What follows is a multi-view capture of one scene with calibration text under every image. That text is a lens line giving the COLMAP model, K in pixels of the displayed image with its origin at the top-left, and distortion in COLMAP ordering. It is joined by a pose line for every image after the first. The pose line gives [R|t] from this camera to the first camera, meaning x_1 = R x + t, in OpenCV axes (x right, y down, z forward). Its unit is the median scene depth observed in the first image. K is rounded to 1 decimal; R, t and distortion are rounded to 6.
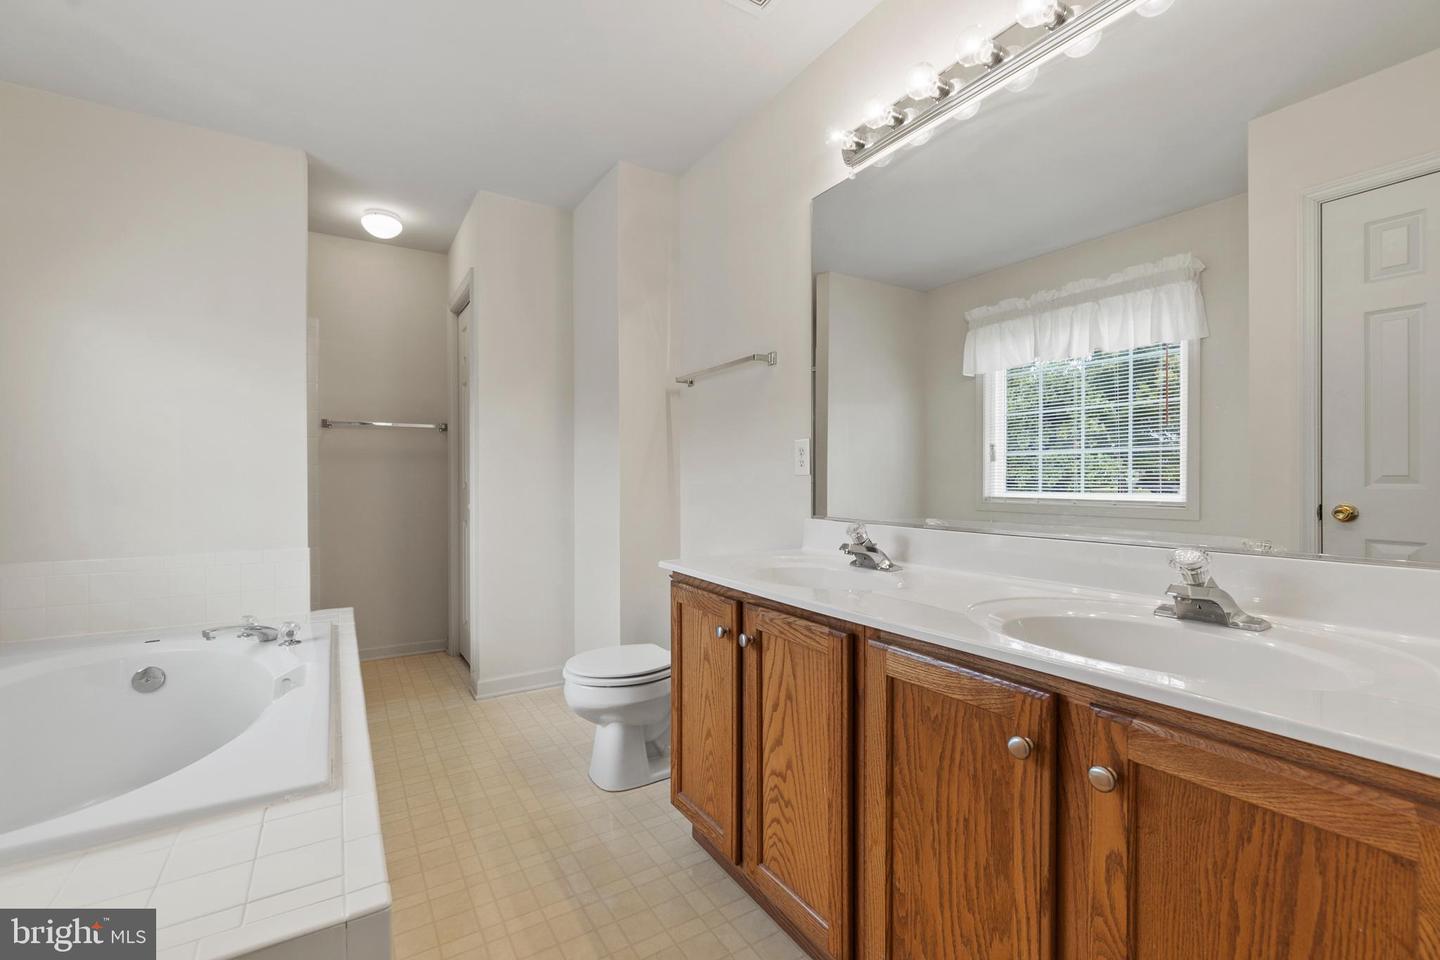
lens RADIAL K [[620.3, 0, 719.3], [0, 620.3, 475.1], [0, 0, 1]] dist [-0.003881, -0.000882]
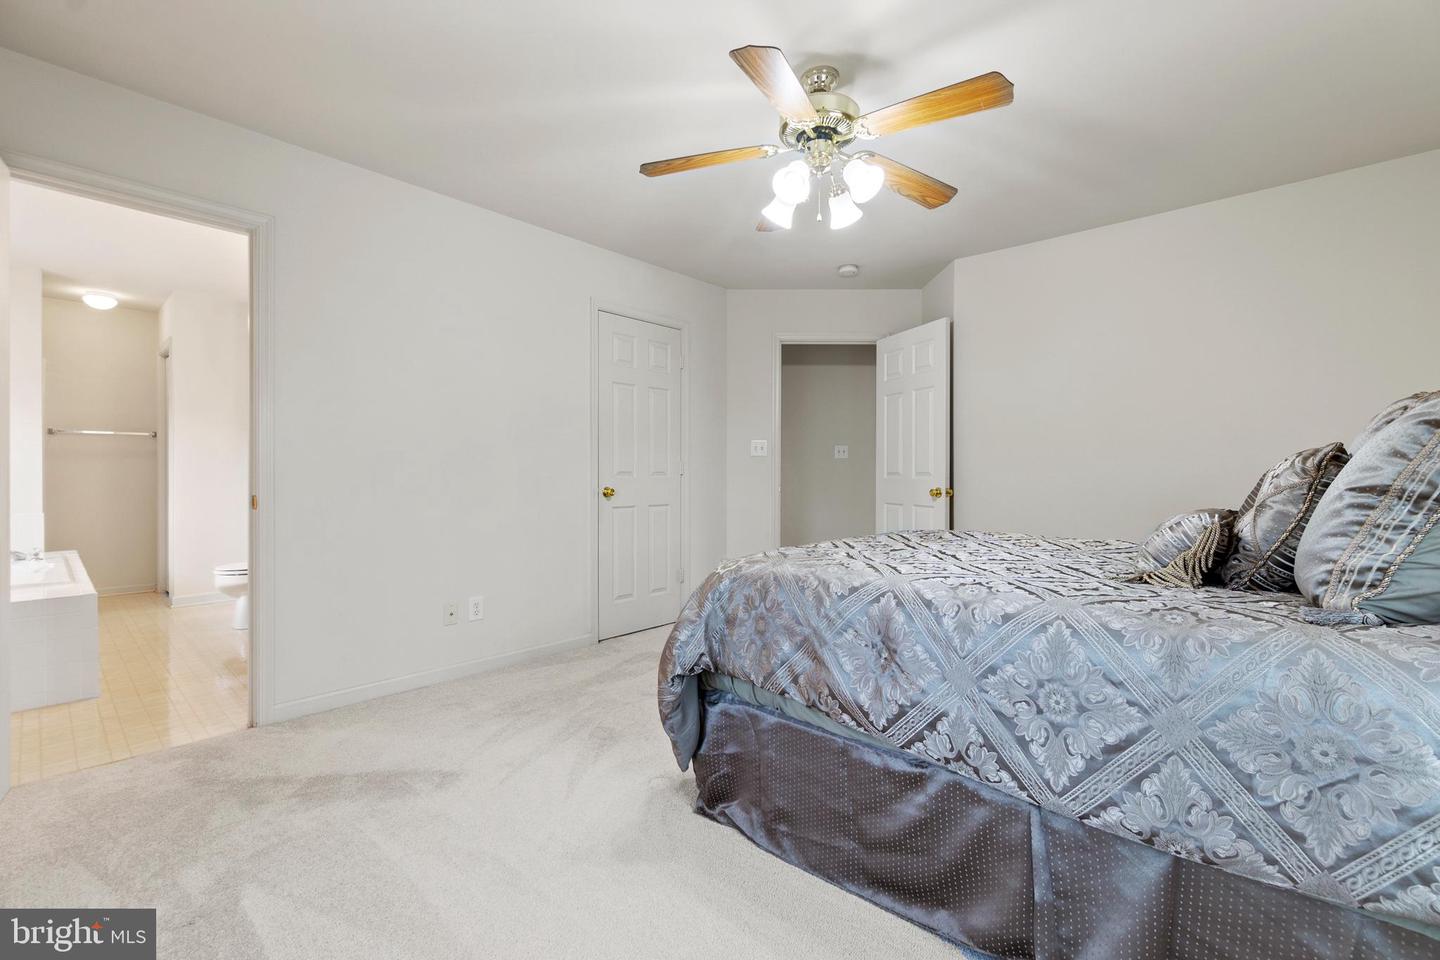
lens RADIAL K [[620.3, 0, 719.3], [0, 620.3, 475.1], [0, 0, 1]] dist [-0.003881, -0.000882]
pose [[0.960203, 0.007359, 0.279207, 0.496109], [-0.009559, 0.999933, 0.006520, -0.006280], [-0.279140, -0.008930, 0.960209, -0.885085]]
